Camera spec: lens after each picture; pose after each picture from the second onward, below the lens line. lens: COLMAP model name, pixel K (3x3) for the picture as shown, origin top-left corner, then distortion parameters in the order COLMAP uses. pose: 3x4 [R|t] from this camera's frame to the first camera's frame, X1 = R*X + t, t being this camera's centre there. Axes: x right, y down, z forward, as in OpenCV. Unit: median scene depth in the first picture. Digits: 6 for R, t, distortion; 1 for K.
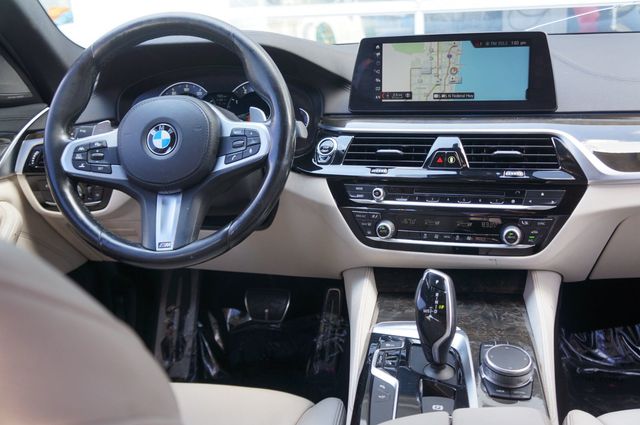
lens RADIAL K [[700.0, 0, 324.5], [0, 700.0, 209.7], [0, 0, 1]] dist [-0.011987, 0.000000]
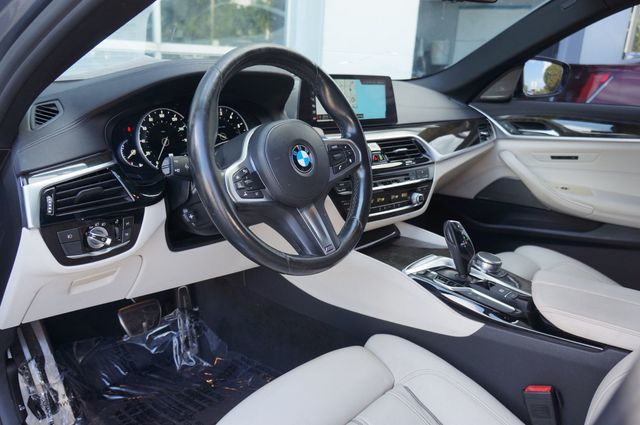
lens RADIAL K [[532.2, 0, 319.0], [0, 532.2, 214.8], [0, 0, 1]] dist [-0.033317, -0.001197]
pose [[0.516922, -0.172681, 0.838435, -0.912672], [0.160003, 0.981672, 0.103534, -0.092832], [-0.840946, 0.080633, 0.535077, 0.512910]]
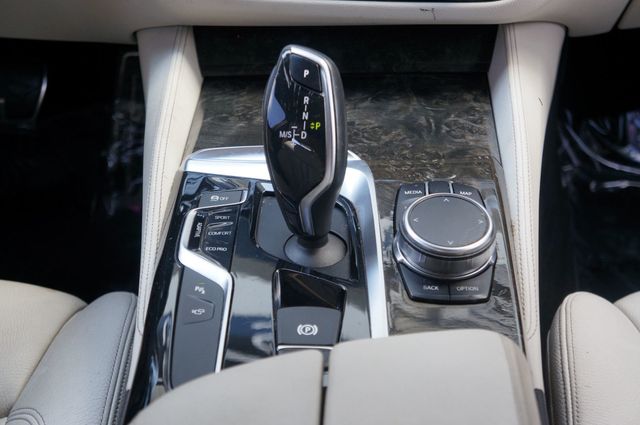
lens RADIAL K [[1254.0, 0, 322.8], [0, 1254.0, 214.7], [0, 0, 1]] dist [0.044295, 0.000000]
pose [[0.991728, -0.053468, 0.116691, 0.056895], [0.019336, 0.960969, 0.275980, -0.036305], [-0.126892, -0.271440, 0.954054, 0.125414]]
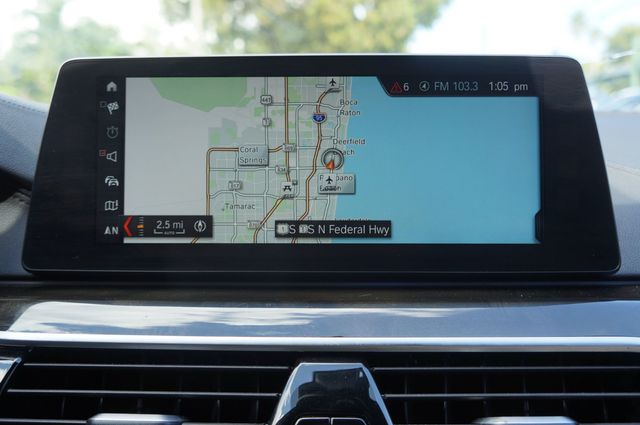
lens RADIAL K [[693.3, 0, 318.3], [0, 693.3, 211.9], [0, 0, 1]] dist [0.027600, 0.000000]
pose [[0.961222, 0.017652, 0.275209, 0.089686], [0.032116, 0.983994, -0.175284, -0.120579], [-0.273898, 0.177326, 0.945270, 0.732640]]
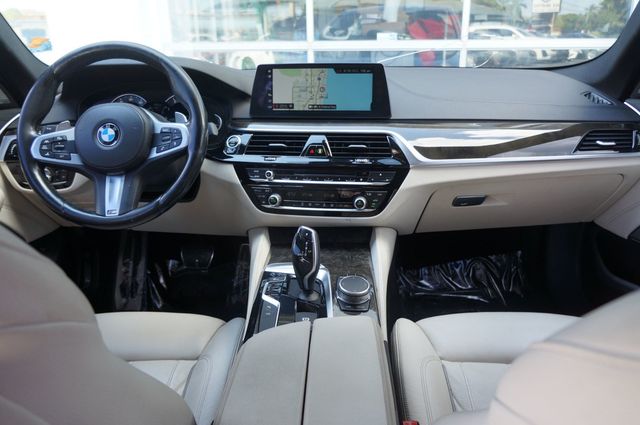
lens RADIAL K [[495.6, 0, 324.5], [0, 495.6, 213.0], [0, 0, 1]] dist [-0.031073, 0.012511]
pose [[0.989160, -0.012365, 0.146317, 0.040863], [0.006005, 0.999021, 0.043833, 0.011925], [-0.146716, -0.042480, 0.988266, -0.017462]]
